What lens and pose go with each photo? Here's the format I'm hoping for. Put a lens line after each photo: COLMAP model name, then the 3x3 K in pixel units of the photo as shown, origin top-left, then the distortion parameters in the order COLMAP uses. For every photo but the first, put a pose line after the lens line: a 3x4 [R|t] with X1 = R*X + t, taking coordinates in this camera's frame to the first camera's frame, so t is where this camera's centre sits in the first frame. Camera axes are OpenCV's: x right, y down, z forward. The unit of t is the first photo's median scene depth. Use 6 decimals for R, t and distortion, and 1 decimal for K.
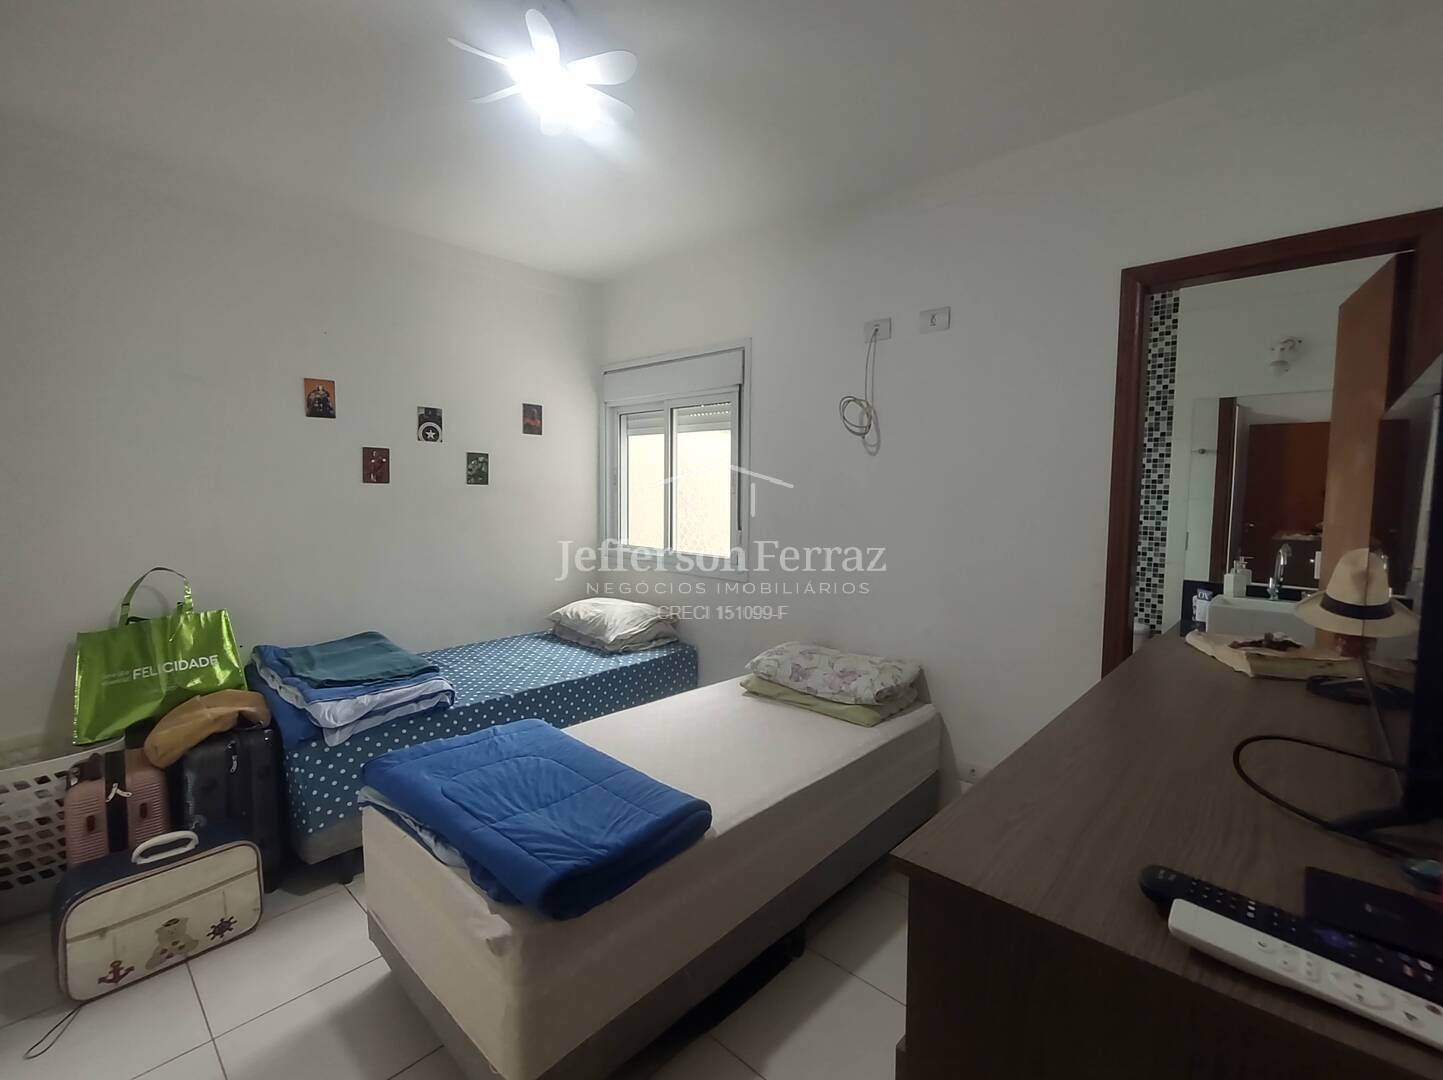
lens RADIAL K [[648.9, 0, 723.9], [0, 648.9, 537.1], [0, 0, 1]] dist [0.002315, 0.000409]
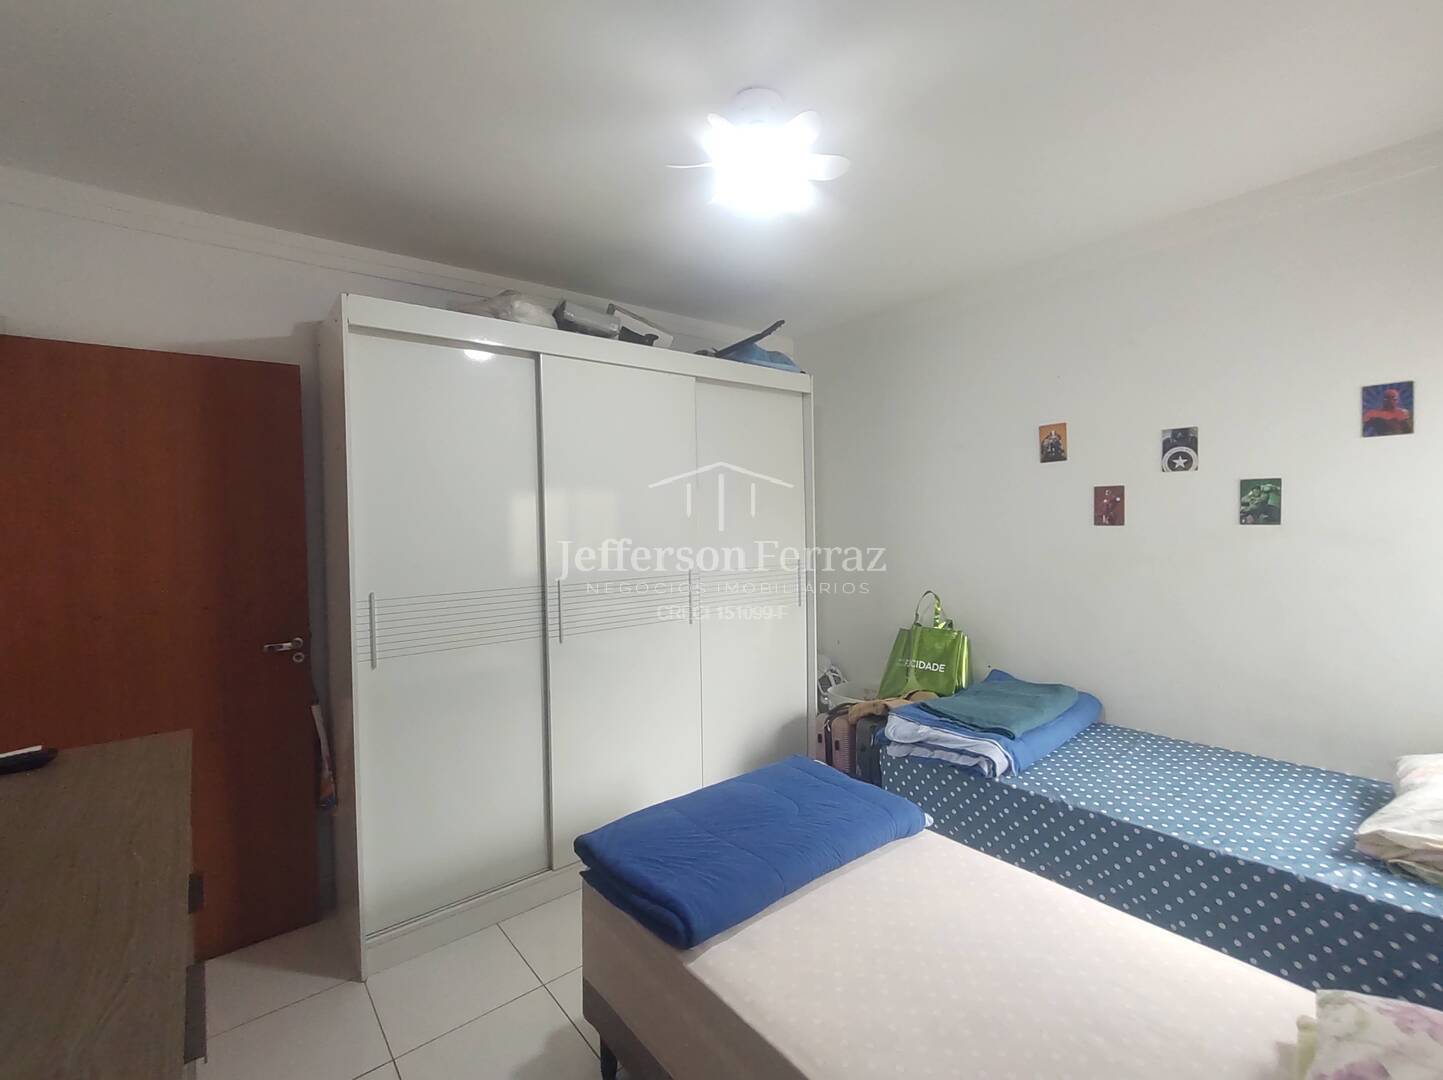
lens RADIAL K [[648.9, 0, 720.8], [0, 648.9, 533.2], [0, 0, 1]] dist [0.002315, 0.000409]
pose [[-0.144760, 0.009482, -0.989421, 0.429942], [-0.057395, 0.998190, 0.017963, -0.058746], [0.987801, 0.059389, -0.143954, 0.609335]]
